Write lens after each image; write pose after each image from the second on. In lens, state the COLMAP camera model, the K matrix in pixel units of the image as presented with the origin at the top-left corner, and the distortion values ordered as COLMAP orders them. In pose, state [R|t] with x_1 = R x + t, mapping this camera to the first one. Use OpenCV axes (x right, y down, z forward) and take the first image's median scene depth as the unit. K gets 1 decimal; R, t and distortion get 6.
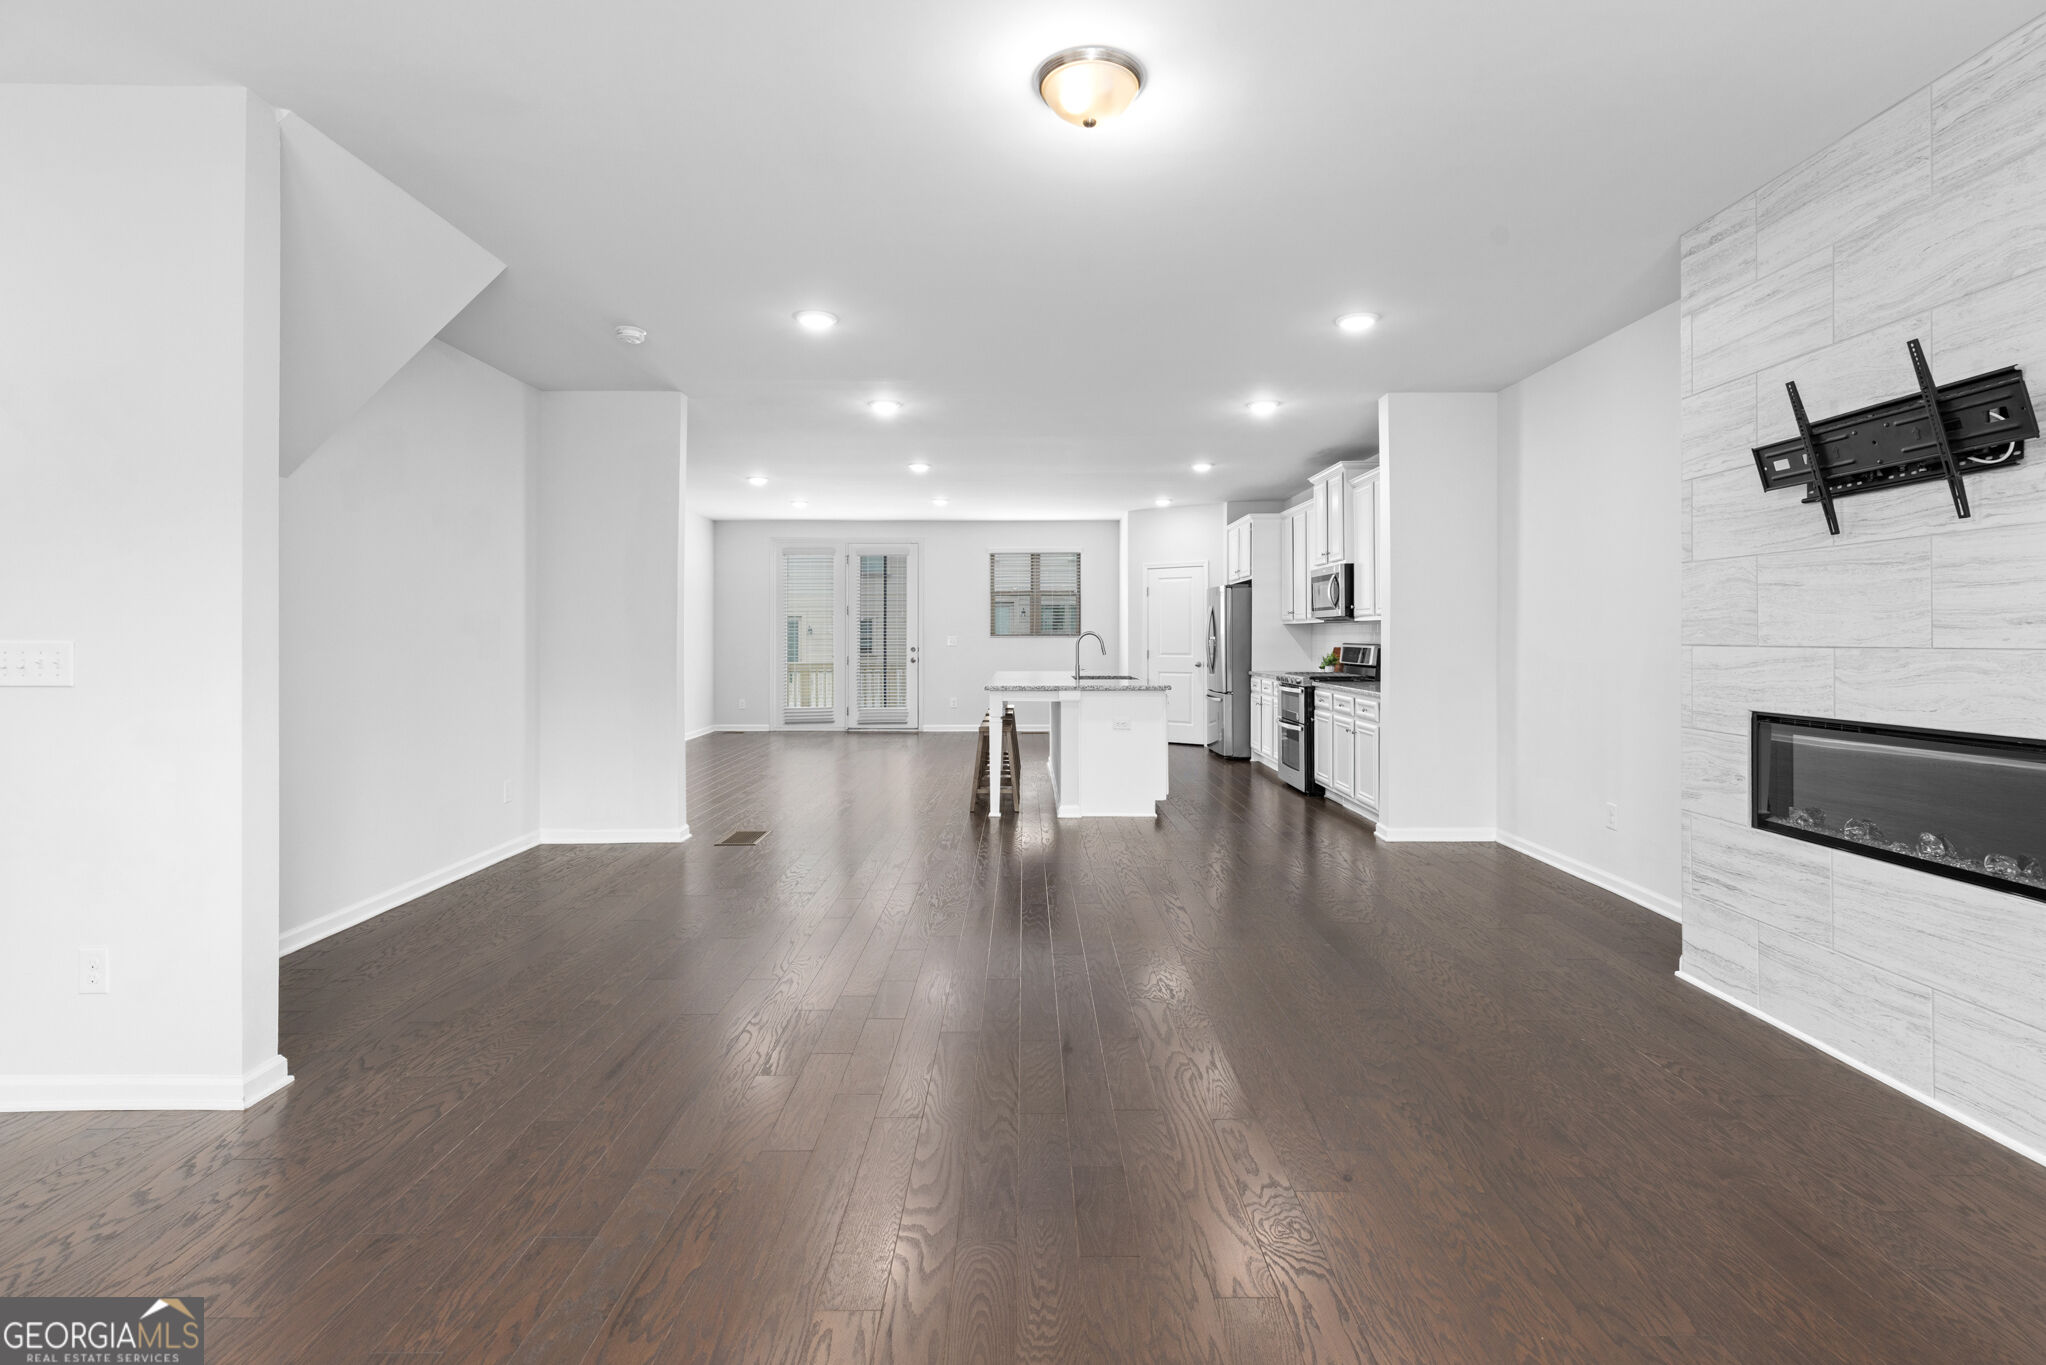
lens RADIAL K [[954.2, 0, 1031.0], [0, 954.2, 630.6], [0, 0, 1]] dist [0.001909, 0.000807]
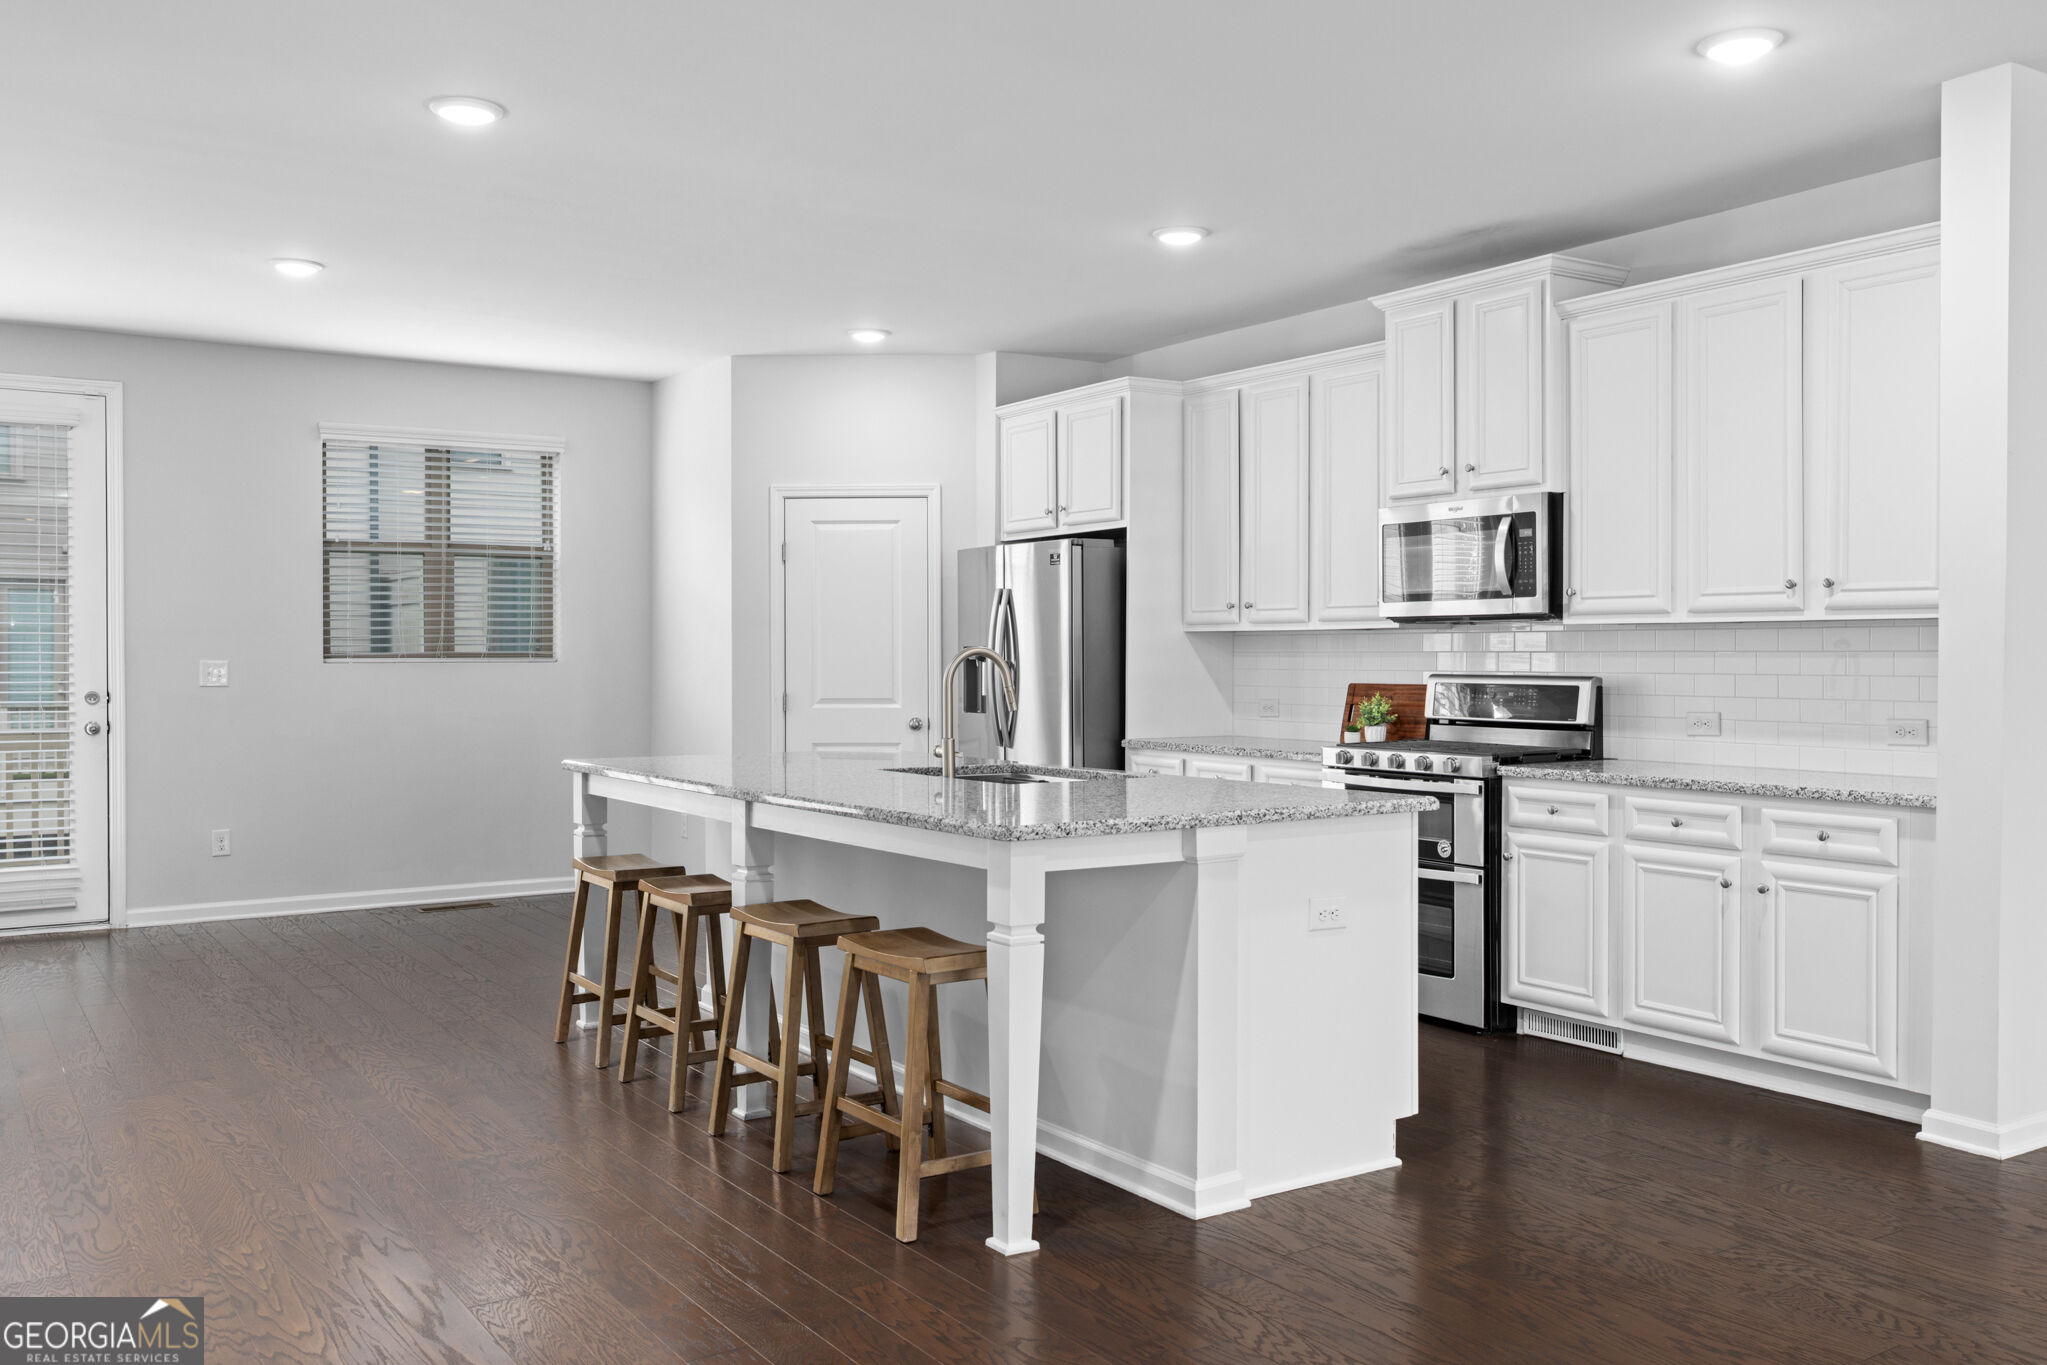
lens RADIAL K [[1679.6, 0, 1023.5], [0, 1679.6, 682.5], [0, 0, 1]] dist [0.000253, 0.006112]
pose [[0.837288, -0.007686, 0.546708, -0.633845], [-0.002969, 0.999823, 0.018603, 0.006441], [-0.546754, -0.017199, 0.837117, 1.067501]]
